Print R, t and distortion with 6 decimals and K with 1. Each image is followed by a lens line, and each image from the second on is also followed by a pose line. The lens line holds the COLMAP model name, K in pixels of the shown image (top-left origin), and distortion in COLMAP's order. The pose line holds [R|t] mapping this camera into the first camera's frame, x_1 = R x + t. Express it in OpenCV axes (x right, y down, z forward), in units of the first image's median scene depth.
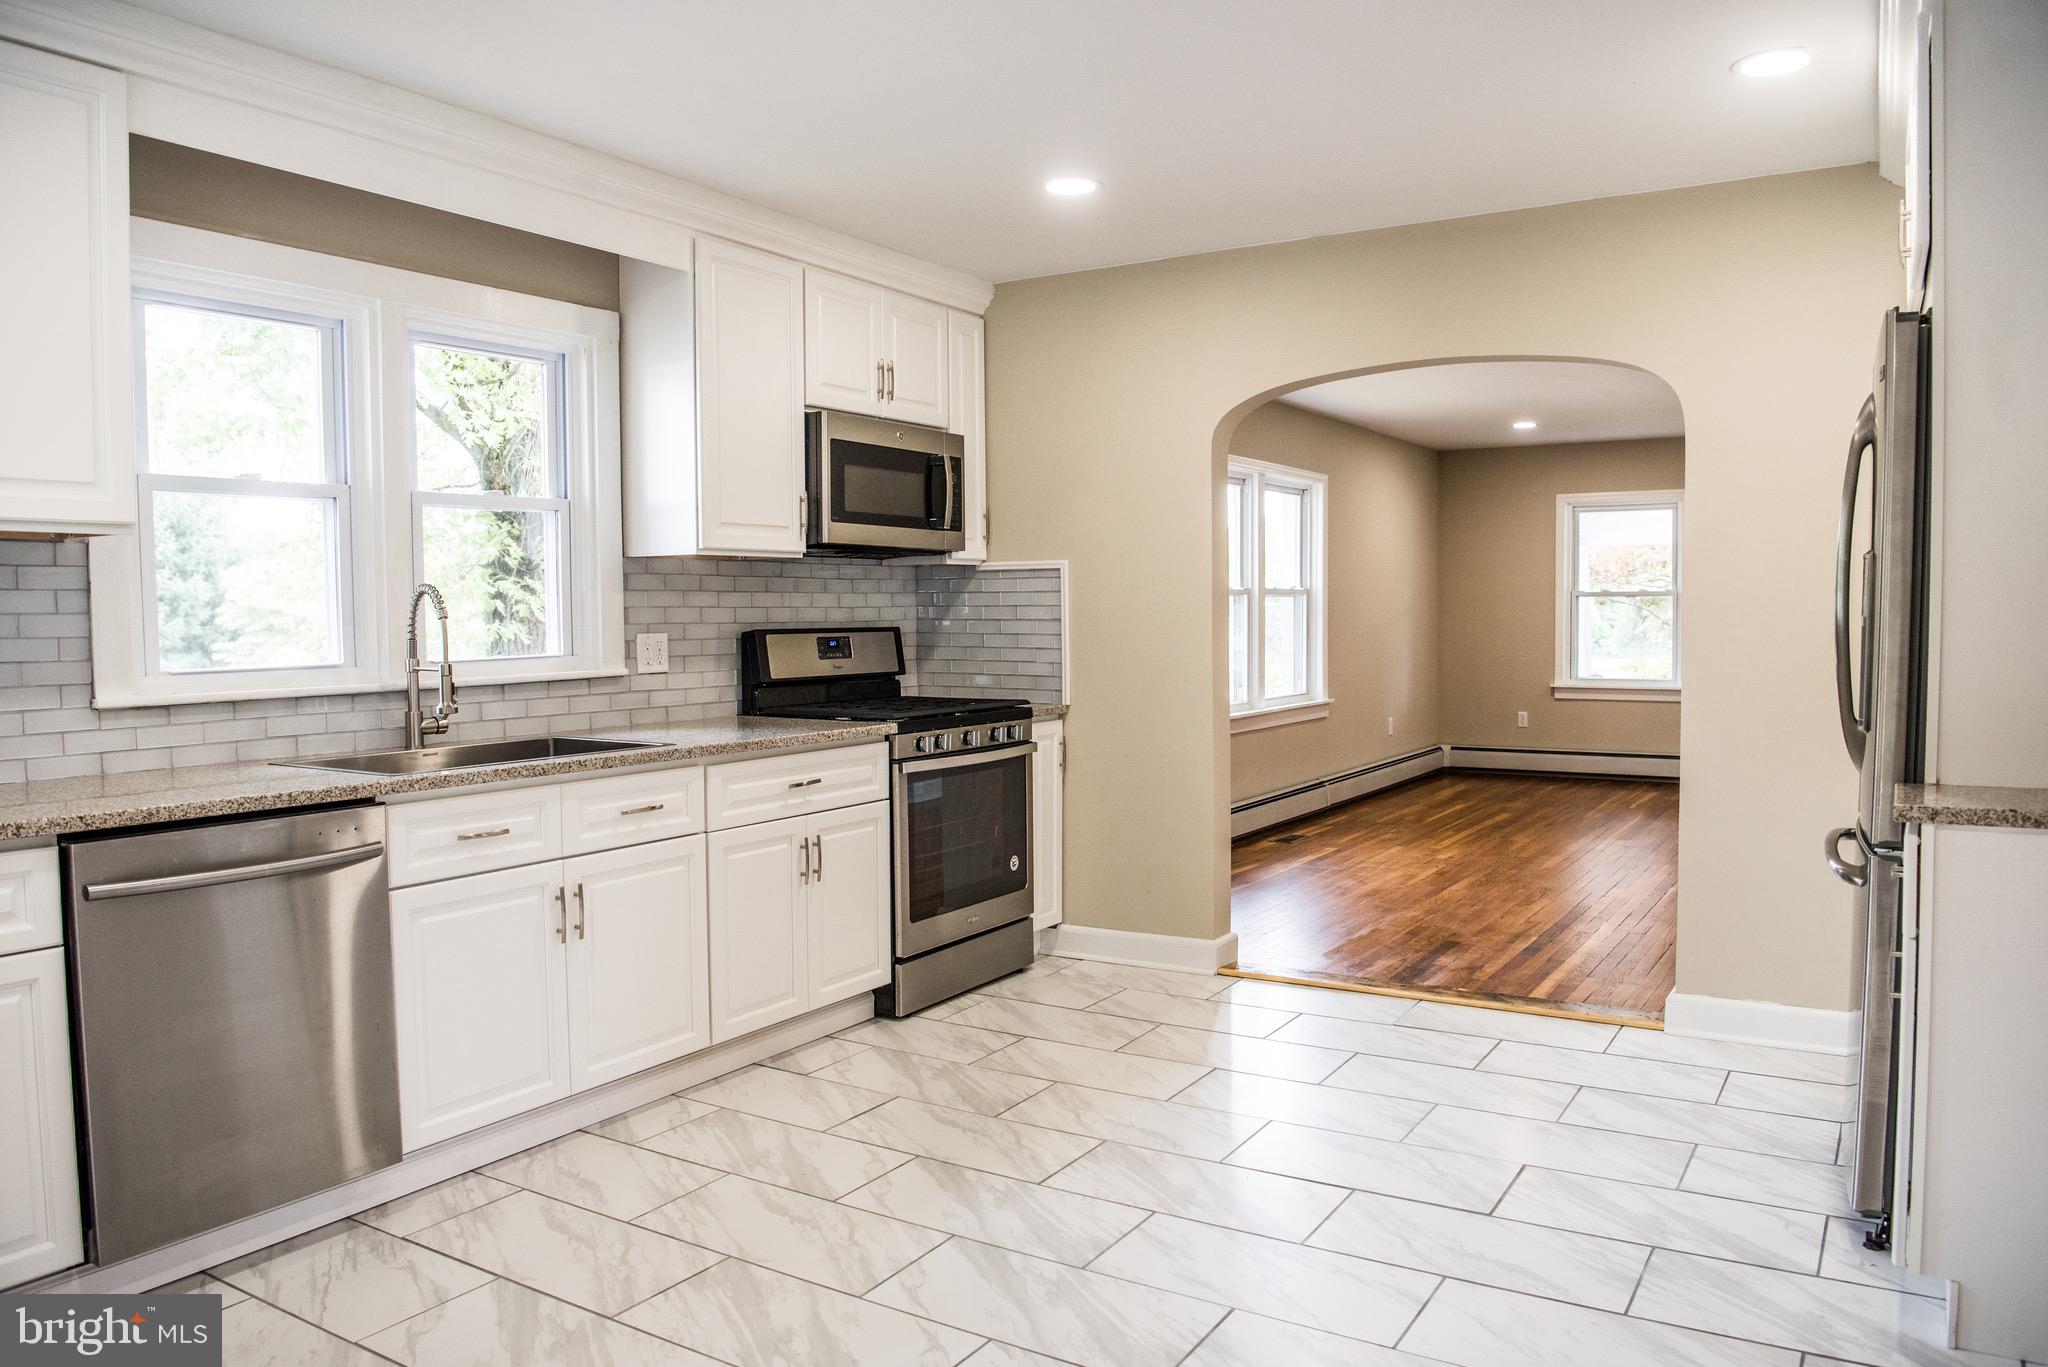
lens RADIAL K [[1434.3, 0, 1028.7], [0, 1434.3, 688.5], [0, 0, 1]] dist [-0.074449, 0.015354]
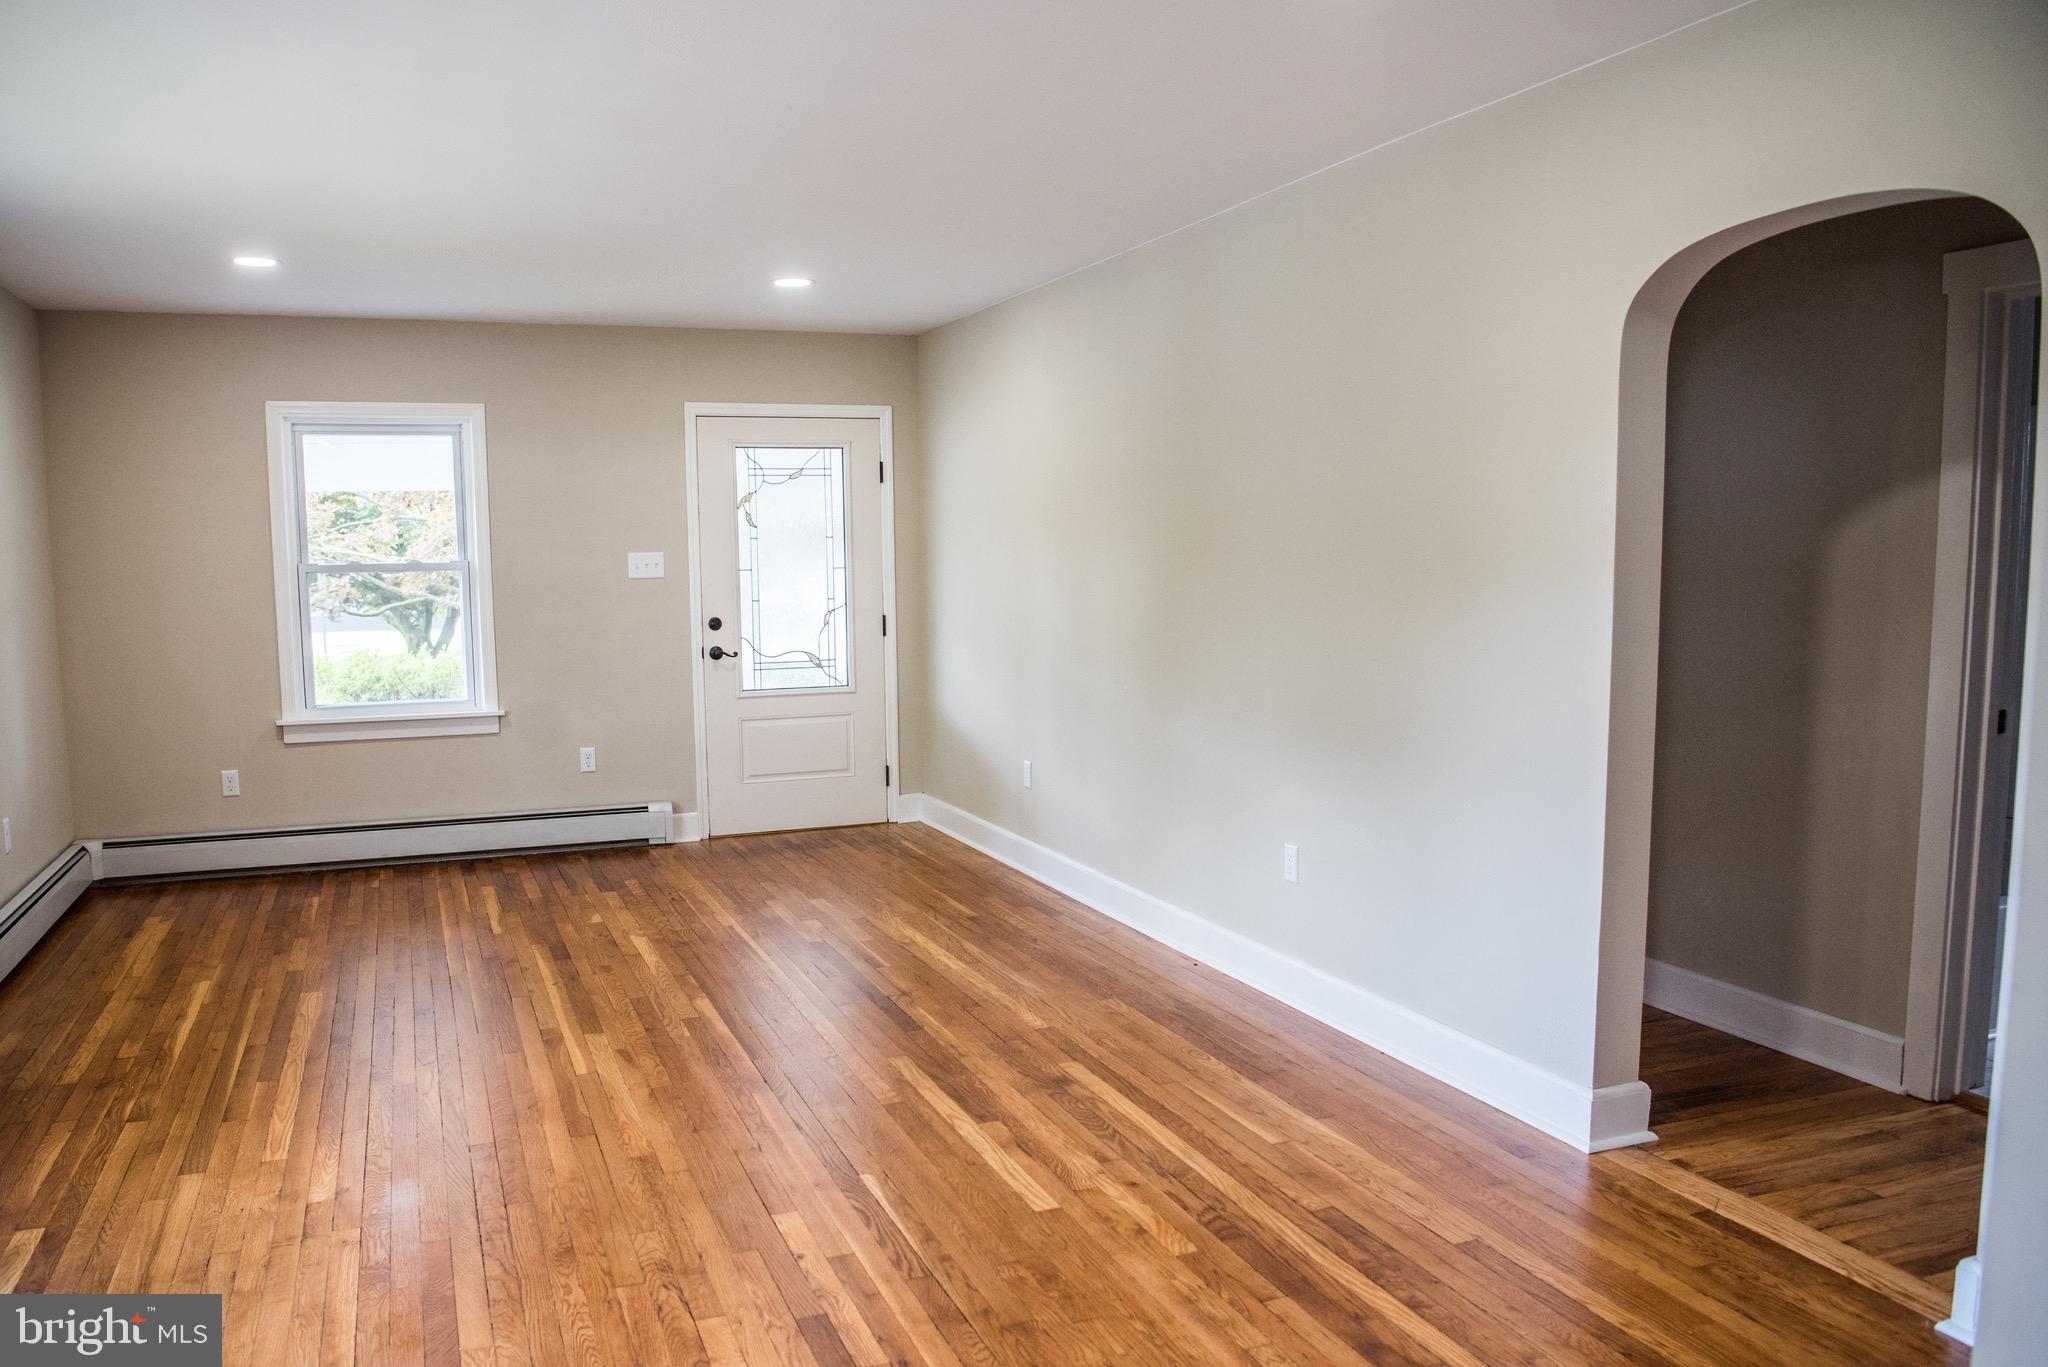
lens RADIAL K [[1510.0, 0, 996.8], [0, 1510.0, 759.1], [0, 0, 1]] dist [-0.085993, 0.033769]
pose [[0.588428, -0.106299, 0.801532, 0.111522], [0.048189, 0.994169, 0.096469, -0.084666], [-0.807112, -0.018140, 0.590119, 0.991772]]
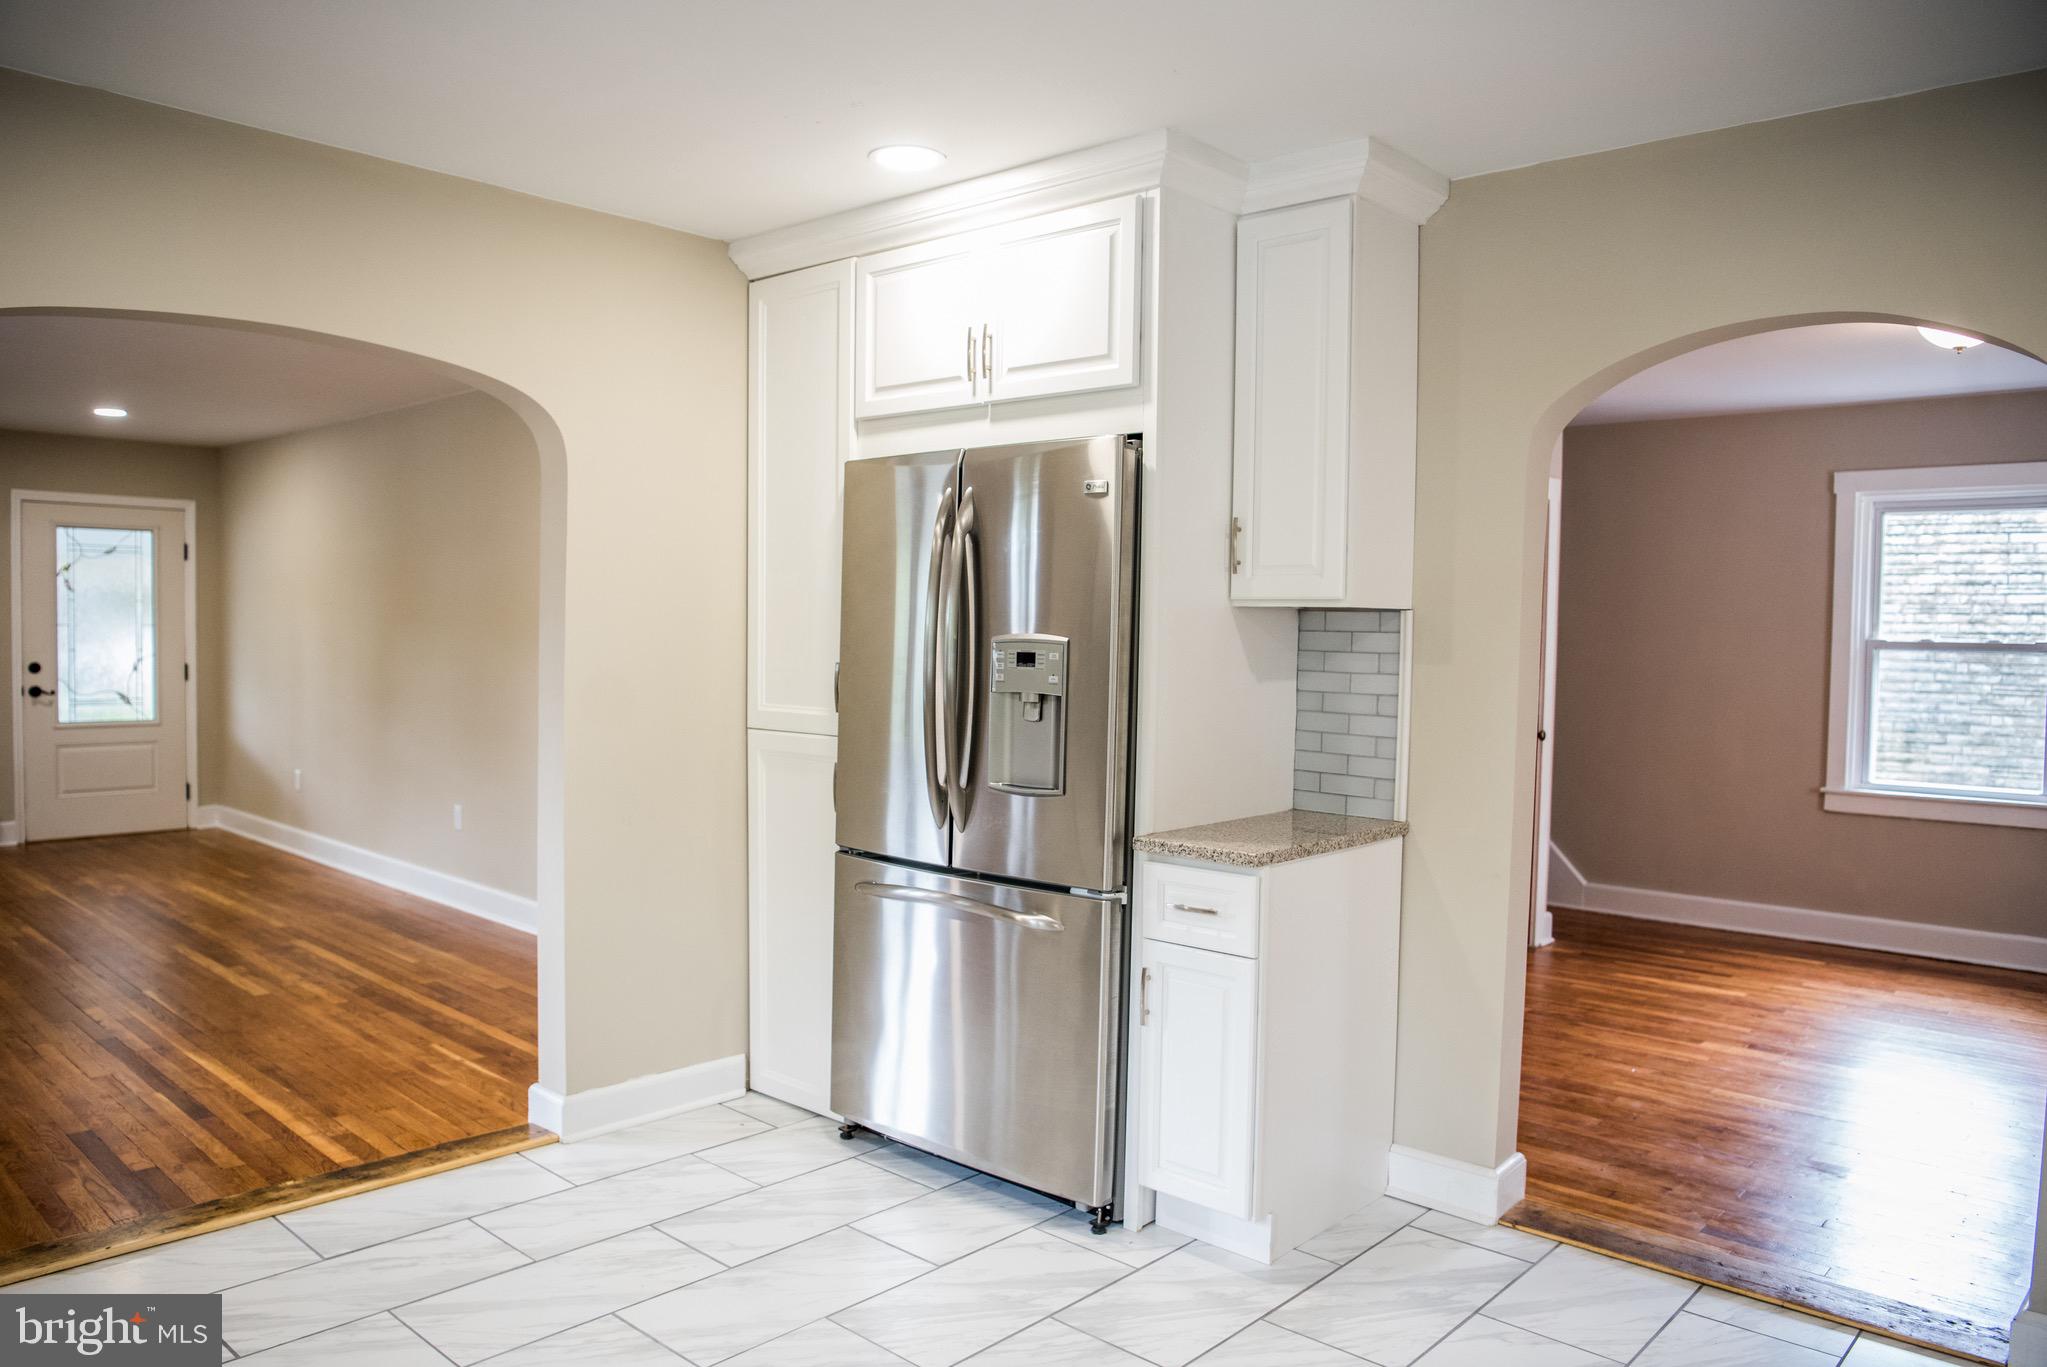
lens RADIAL K [[1433.6, 0, 1012.5], [0, 1433.6, 692.5], [0, 0, 1]] dist [-0.074449, 0.015354]
pose [[0.187944, -0.031514, 0.981674, -0.363388], [0.033897, 0.999098, 0.025584, -0.055442], [-0.981595, 0.028468, 0.188843, 0.528253]]
